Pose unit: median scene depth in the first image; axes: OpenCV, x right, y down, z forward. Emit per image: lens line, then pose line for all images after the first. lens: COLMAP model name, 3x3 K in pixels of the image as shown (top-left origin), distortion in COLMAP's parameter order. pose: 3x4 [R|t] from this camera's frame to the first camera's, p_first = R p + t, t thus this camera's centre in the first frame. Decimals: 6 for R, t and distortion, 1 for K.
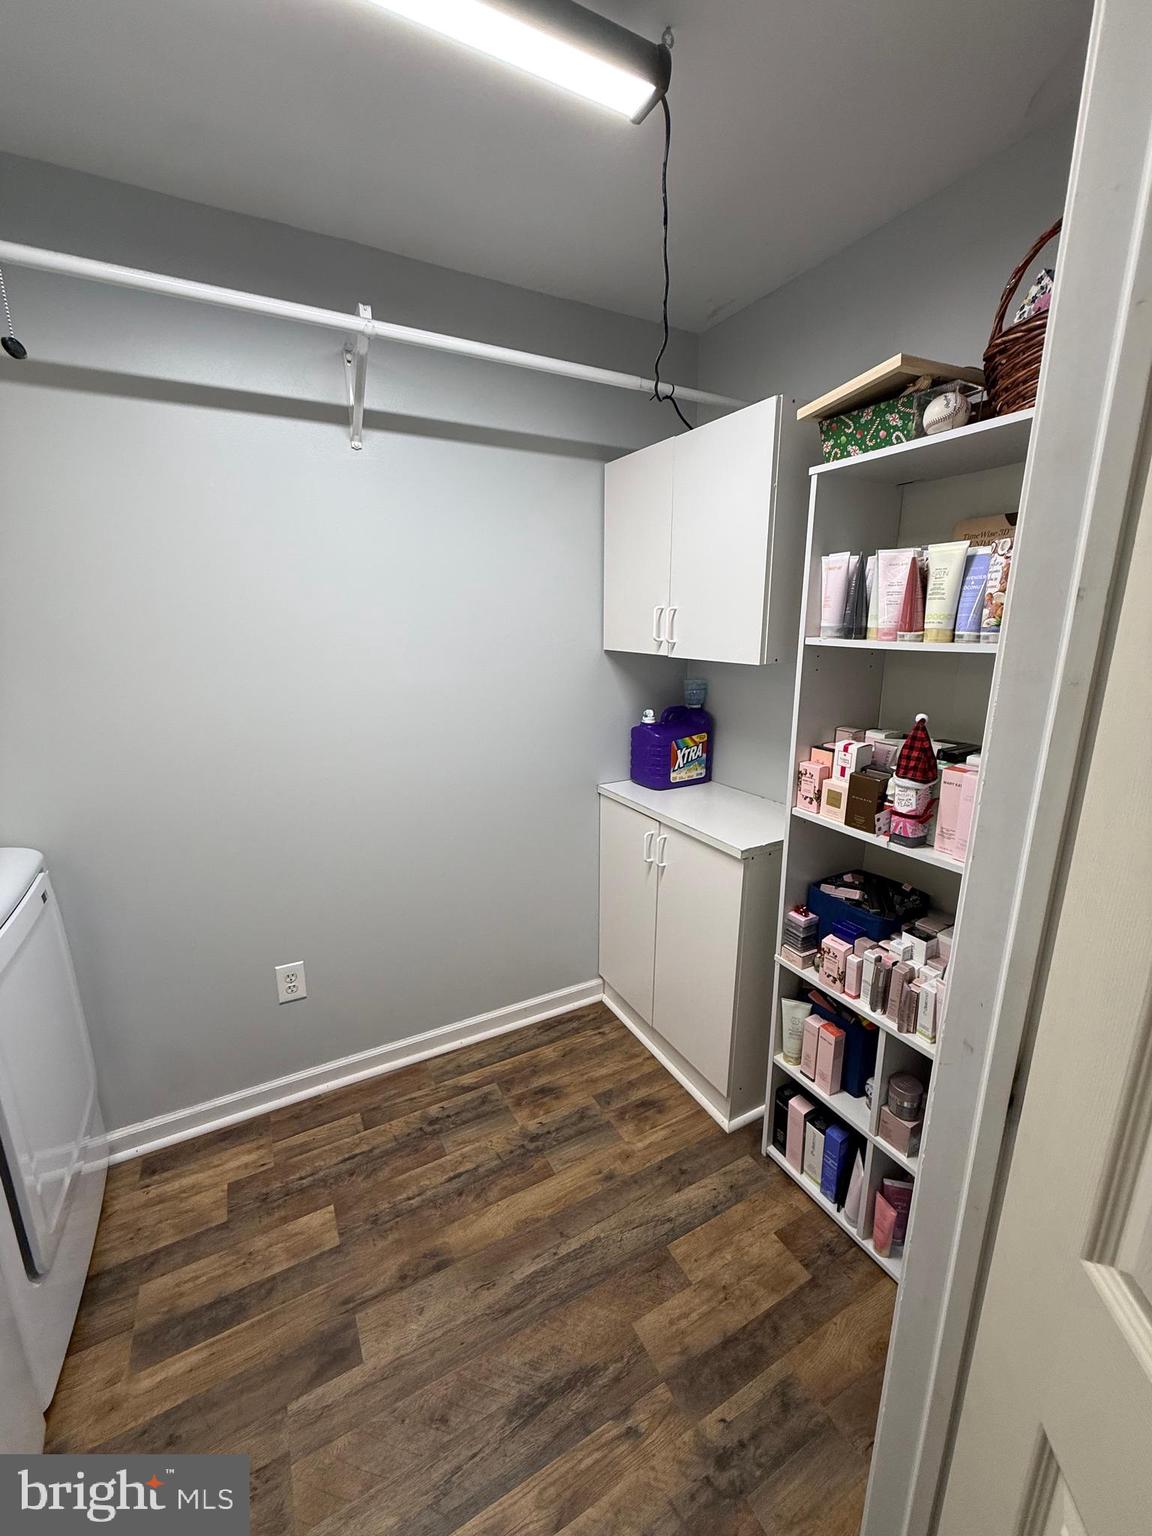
lens RADIAL K [[612.7, 0, 576.8], [0, 612.7, 766.1], [0, 0, 1]] dist [0.000017, 0.000130]
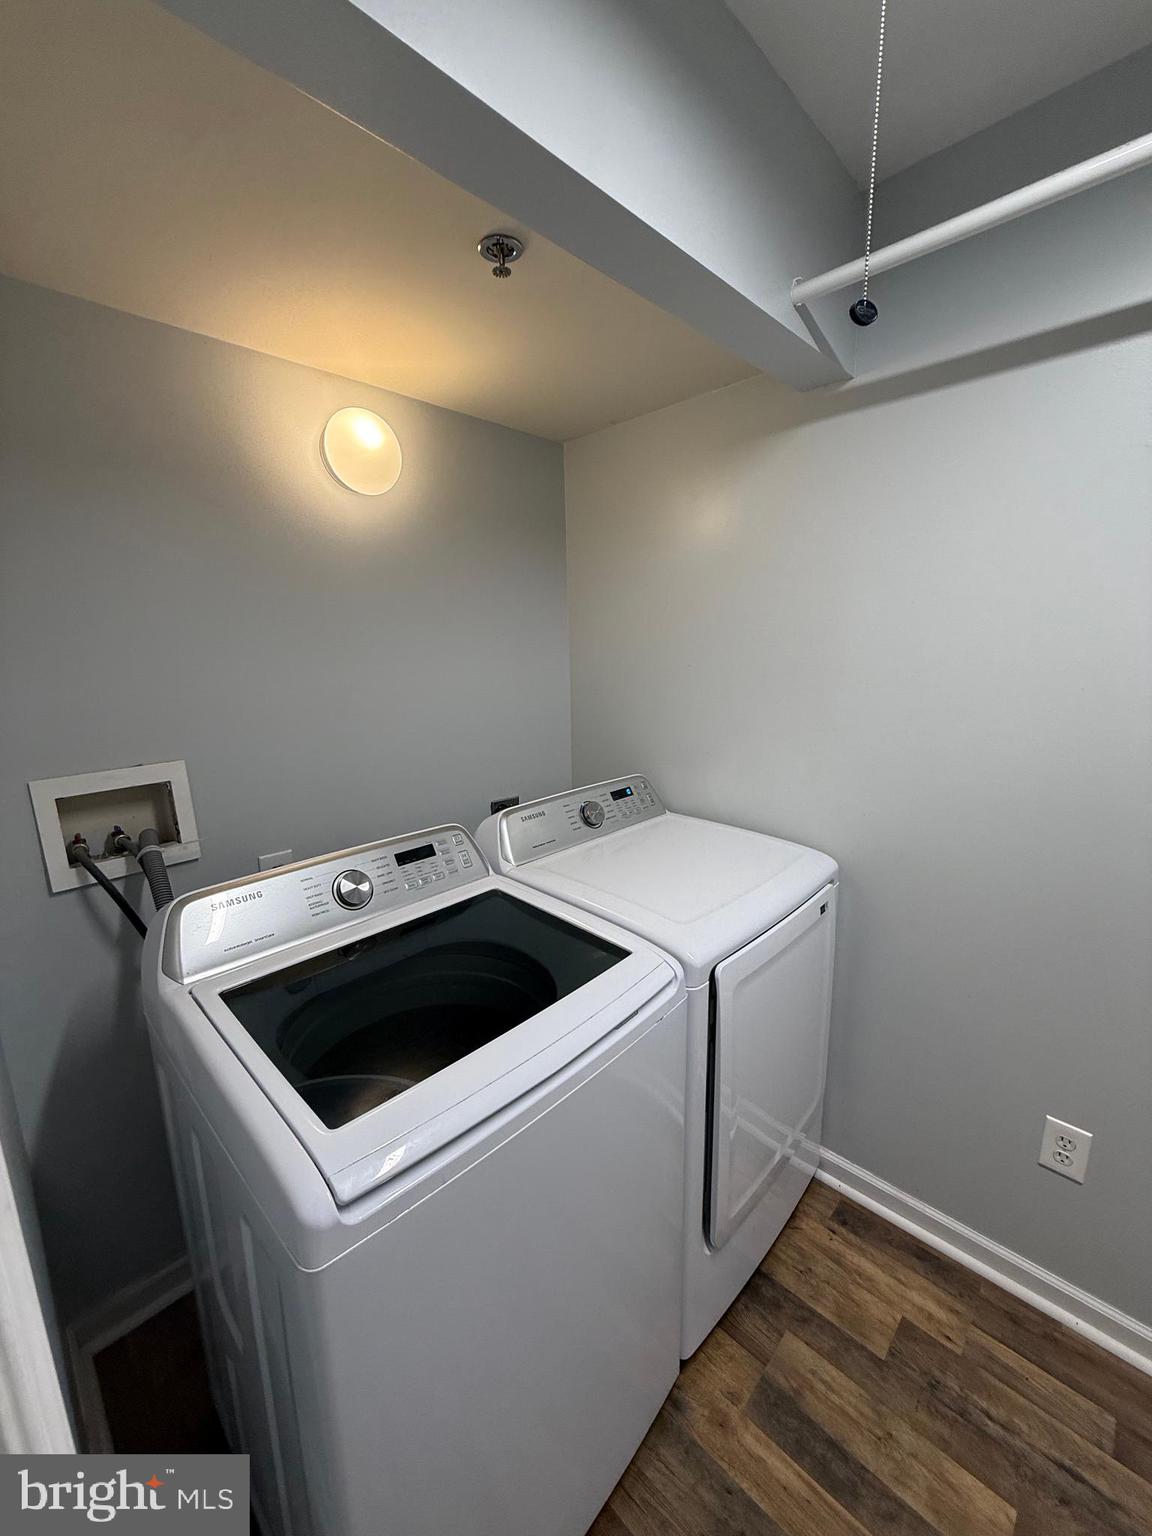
lens RADIAL K [[612.7, 0, 575.5], [0, 612.7, 763.9], [0, 0, 1]] dist [0.000017, 0.000130]
pose [[0.303599, 0.186092, -0.934450, -0.071340], [-0.209734, 0.969738, 0.124978, -0.053489], [0.929430, 0.158043, 0.333441, 0.201693]]
